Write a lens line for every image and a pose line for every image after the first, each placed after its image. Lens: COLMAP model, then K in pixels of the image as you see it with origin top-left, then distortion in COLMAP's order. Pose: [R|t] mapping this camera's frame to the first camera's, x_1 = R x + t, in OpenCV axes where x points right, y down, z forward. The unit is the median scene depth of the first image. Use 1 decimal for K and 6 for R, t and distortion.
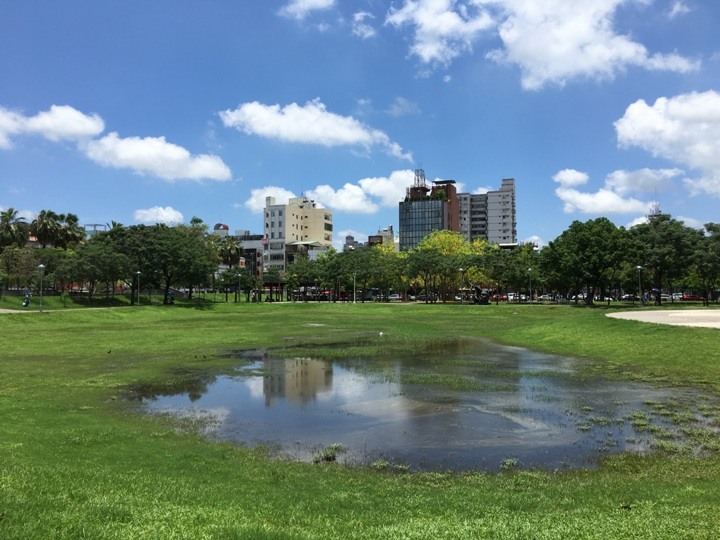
lens RADIAL K [[614.9, 0, 351.2], [0, 614.9, 270.1], [0, 0, 1]] dist [0.057064, -0.002554]
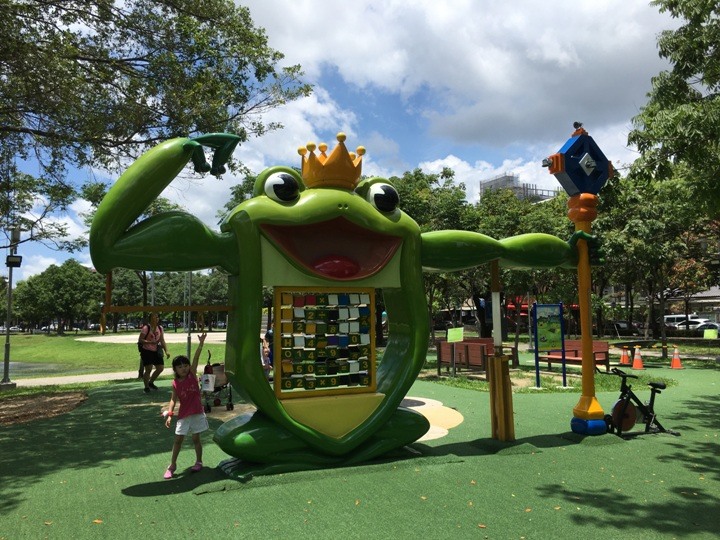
lens RADIAL K [[614.9, 0, 351.2], [0, 614.9, 270.1], [0, 0, 1]] dist [0.057064, -0.002554]
pose [[0.690785, 0.056260, 0.720868, -0.111954], [-0.021506, 0.998126, -0.057290, -0.011742], [-0.722740, 0.024072, 0.690701, -0.264008]]
